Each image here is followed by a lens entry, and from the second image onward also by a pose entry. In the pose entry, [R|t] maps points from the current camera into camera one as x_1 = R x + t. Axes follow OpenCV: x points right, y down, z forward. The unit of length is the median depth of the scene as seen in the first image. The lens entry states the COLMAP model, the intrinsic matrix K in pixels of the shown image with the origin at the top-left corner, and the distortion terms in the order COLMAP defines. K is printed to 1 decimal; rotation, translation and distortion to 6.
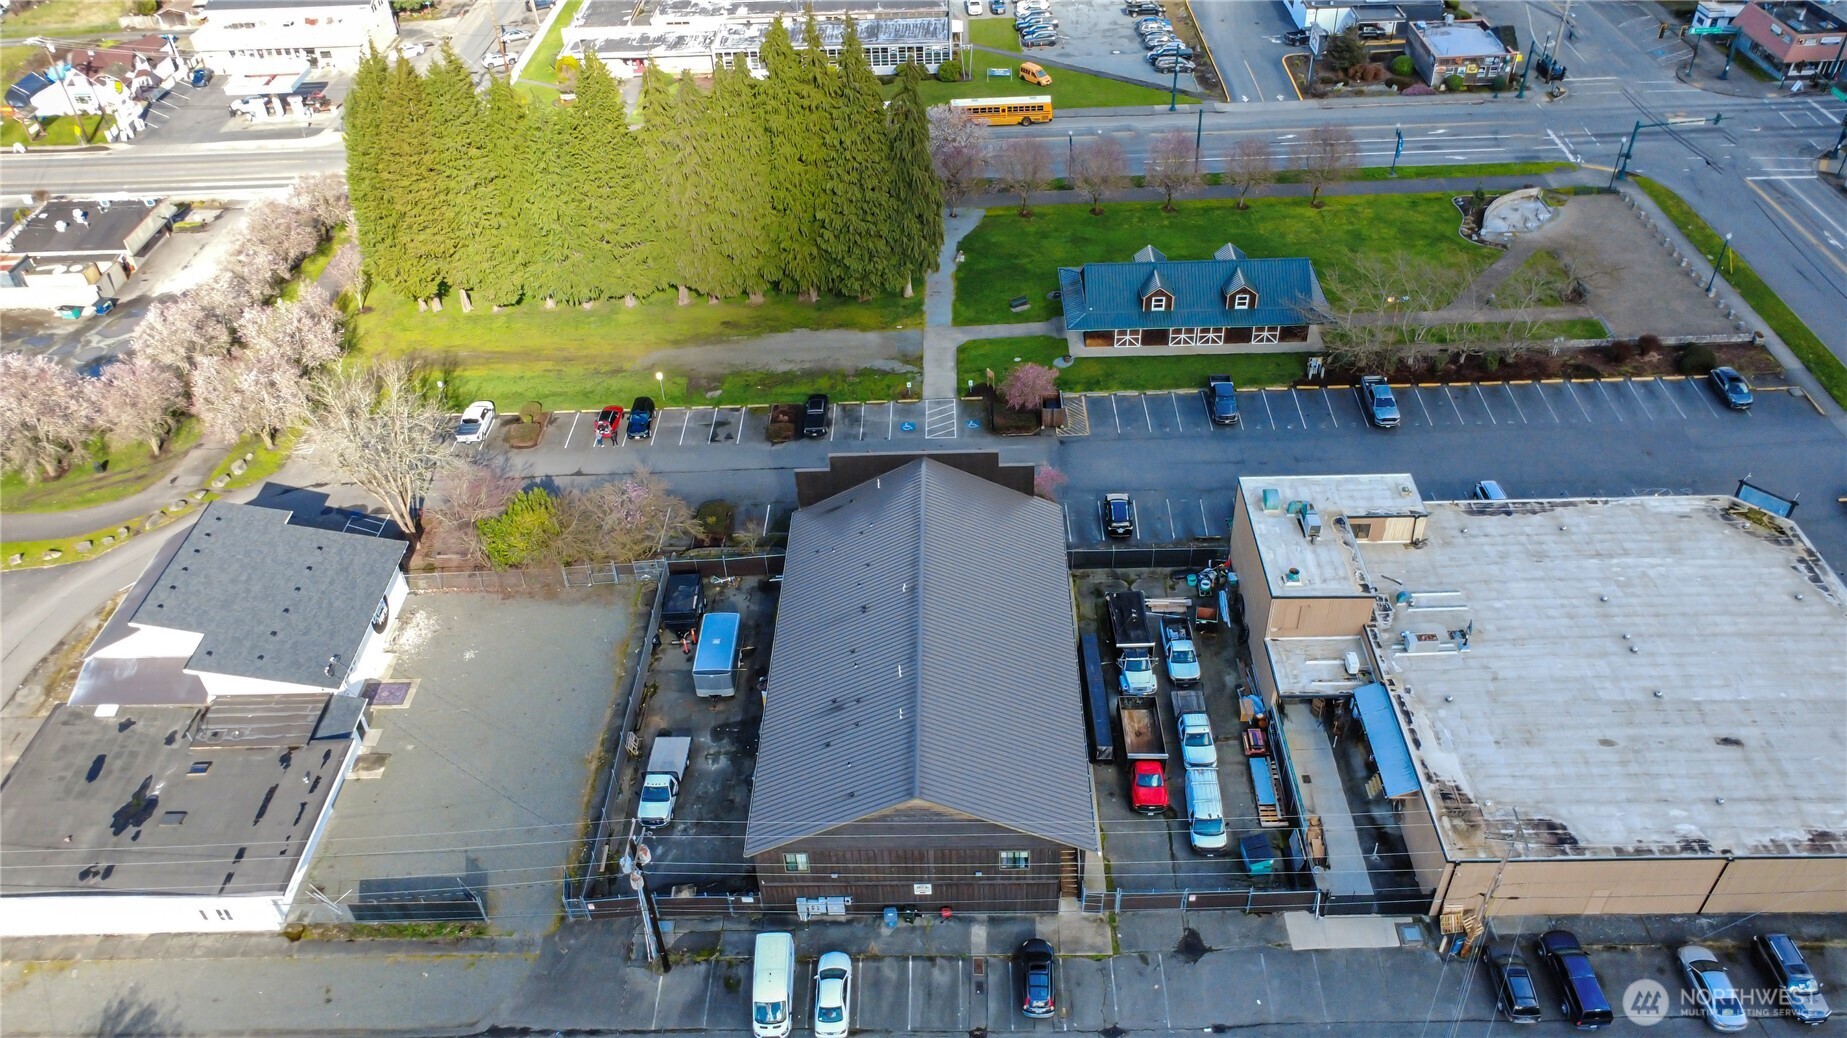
lens RADIAL K [[1342.8, 0, 923.5], [0, 1342.8, 519.0], [0, 0, 1]] dist [0.000485, -0.000122]
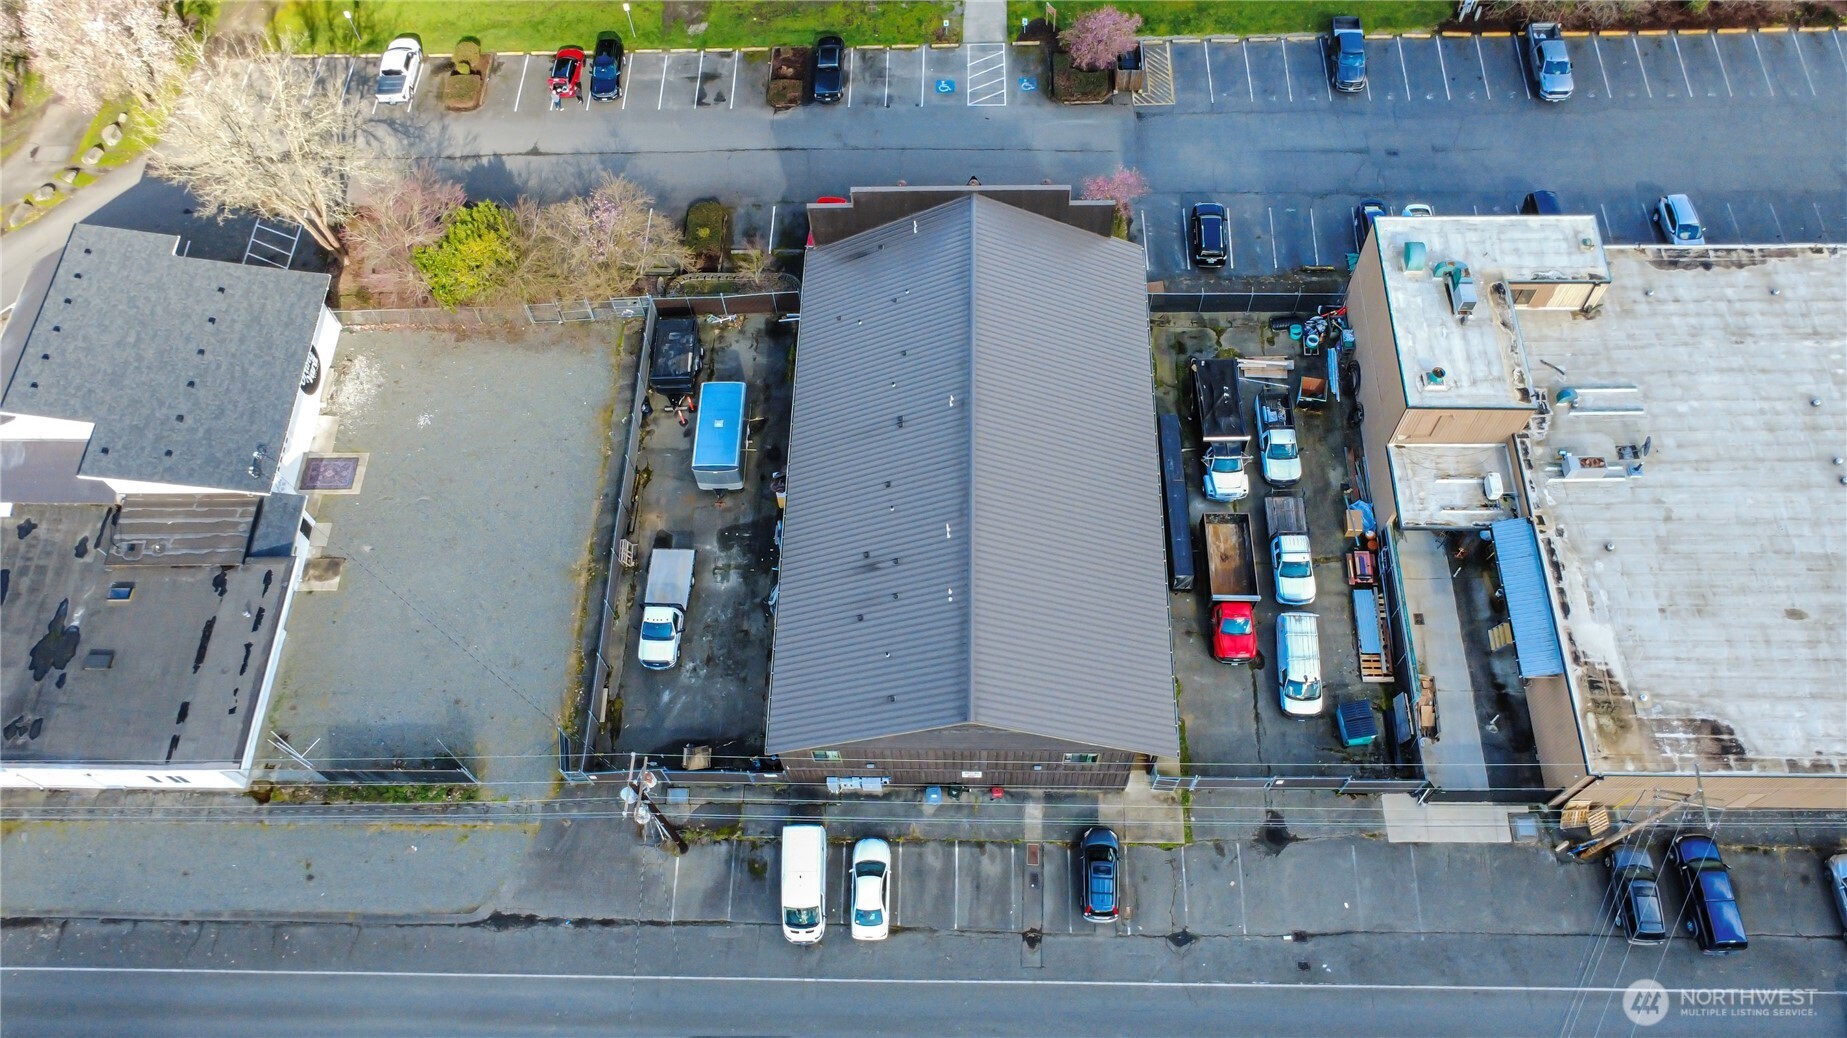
lens RADIAL K [[1342.8, 0, 923.5], [0, 1342.8, 519.0], [0, 0, 1]] dist [0.000485, -0.000122]
pose [[0.999962, 0.008618, -0.001263, -0.026767], [-0.007461, 0.922368, 0.386241, -0.177123], [0.004493, -0.386217, 0.922397, 0.217528]]
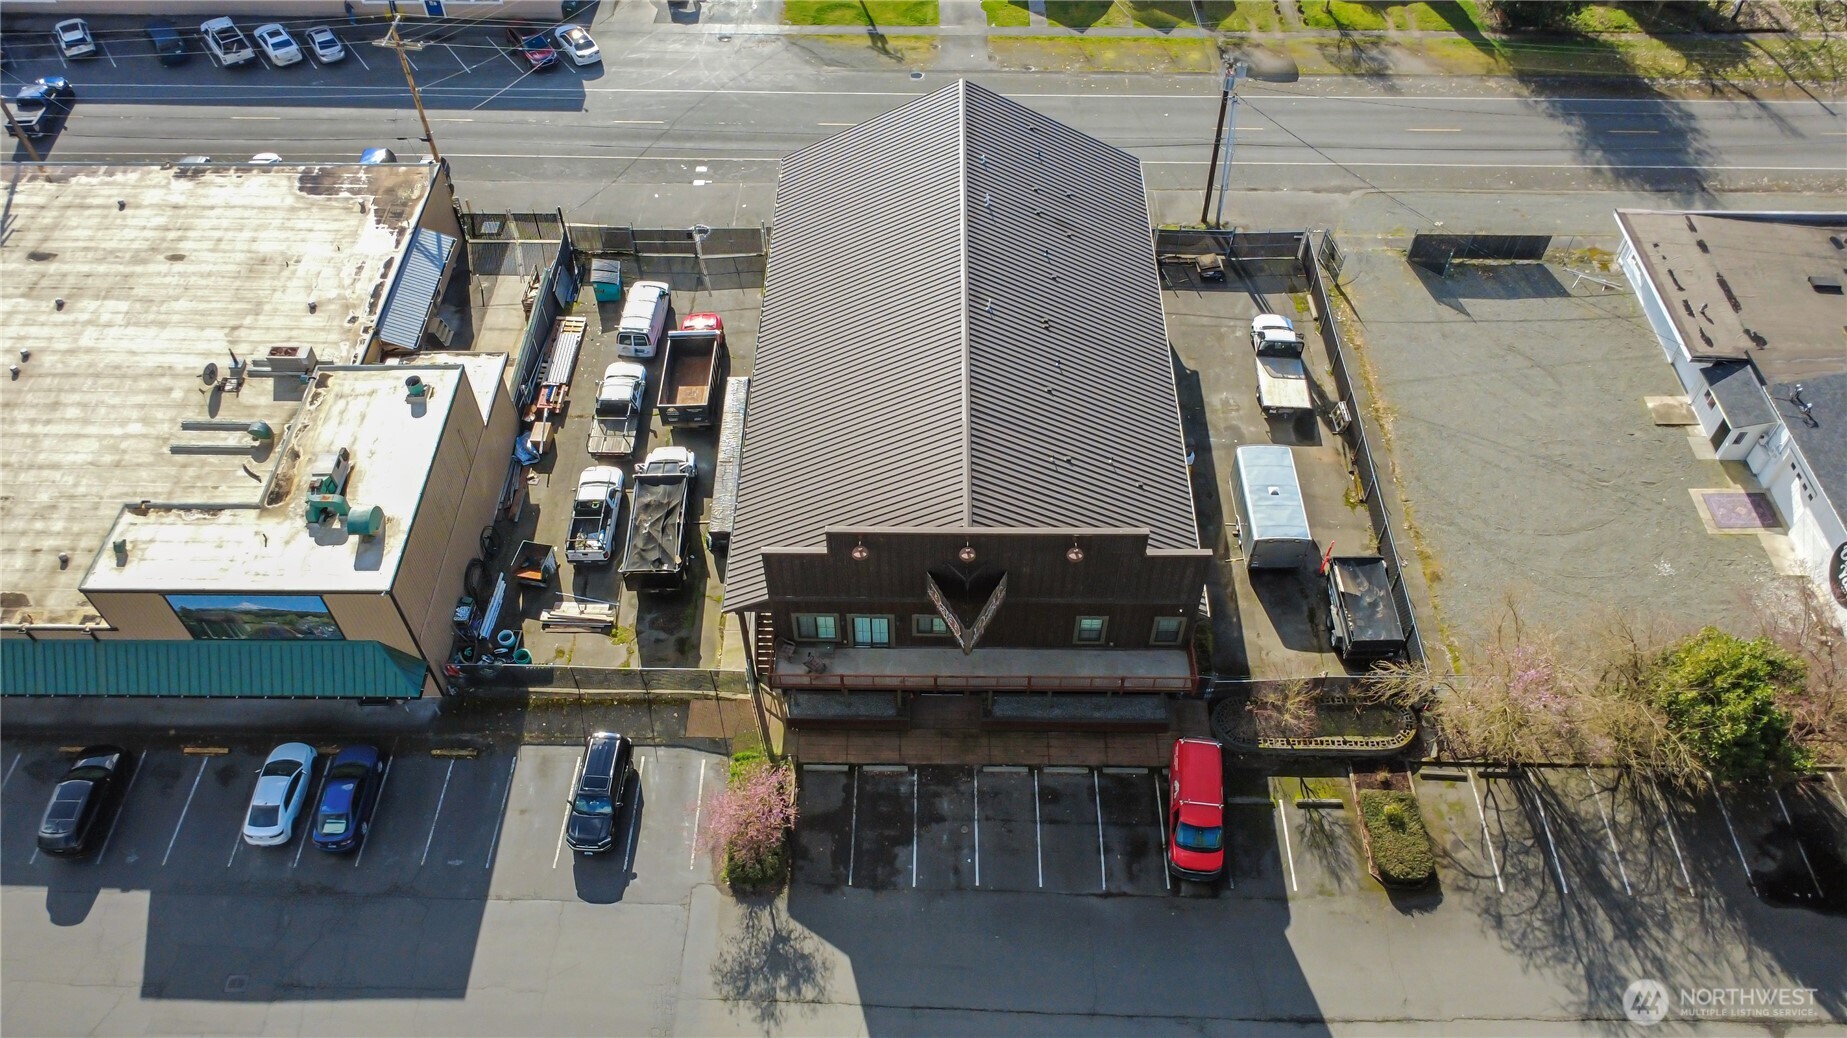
lens RADIAL K [[1342.8, 0, 923.5], [0, 1342.8, 519.0], [0, 0, 1]] dist [0.000485, -0.000122]
pose [[-0.999153, 0.027823, 0.030321, 0.001557], [0.030663, 0.011956, 0.999458, -0.594067], [0.027445, 0.999541, -0.012799, 1.029569]]
